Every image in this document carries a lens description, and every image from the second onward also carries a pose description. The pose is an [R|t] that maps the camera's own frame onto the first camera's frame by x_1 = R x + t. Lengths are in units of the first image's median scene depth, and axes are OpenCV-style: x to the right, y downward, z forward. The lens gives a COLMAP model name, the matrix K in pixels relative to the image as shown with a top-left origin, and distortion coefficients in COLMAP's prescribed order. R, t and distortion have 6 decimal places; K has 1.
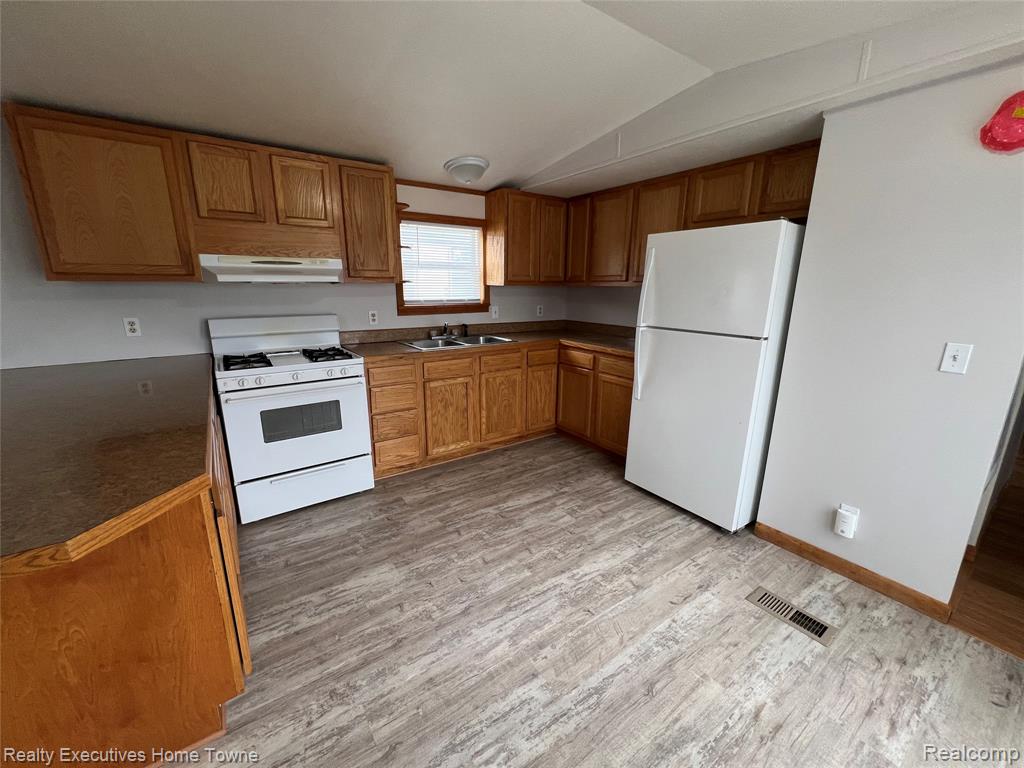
lens RADIAL K [[410.4, 0, 510.5], [0, 410.4, 381.7], [0, 0, 1]] dist [-0.001762, 0.000385]
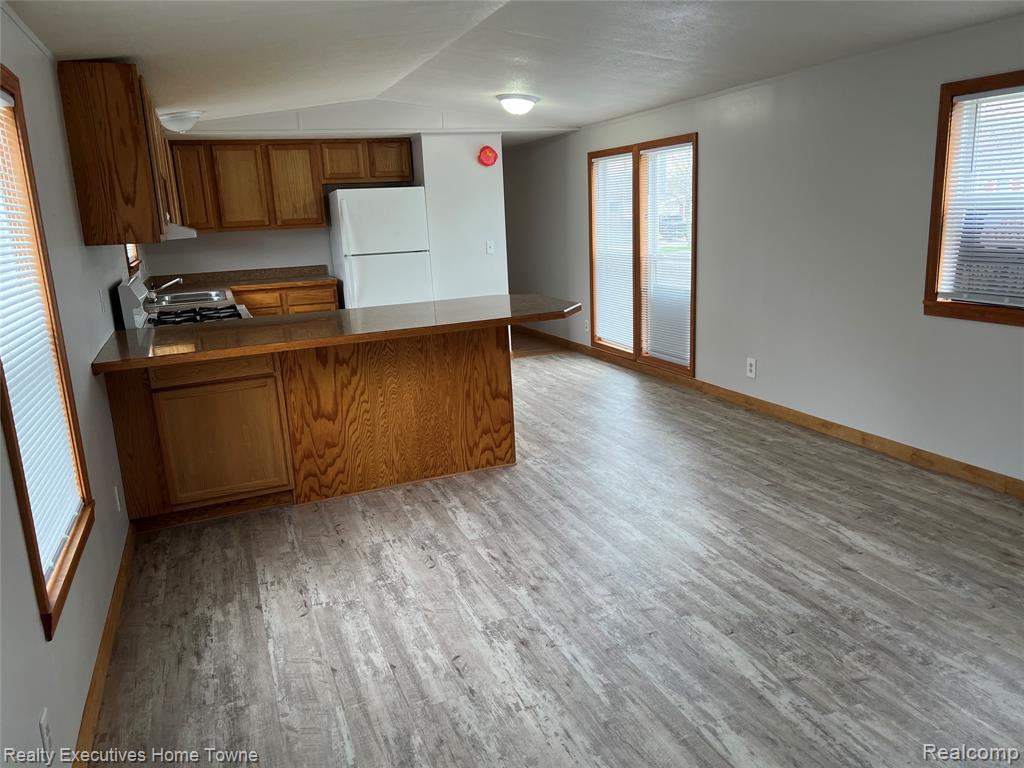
lens RADIAL K [[765.2, 0, 510.3], [0, 765.2, 379.3], [0, 0, 1]] dist [0.057749, -0.061712]
pose [[0.235025, -0.231054, 0.944128, -2.535658], [0.275125, 0.947426, 0.163373, -0.017049], [-0.932239, 0.221357, 0.286237, -0.178634]]
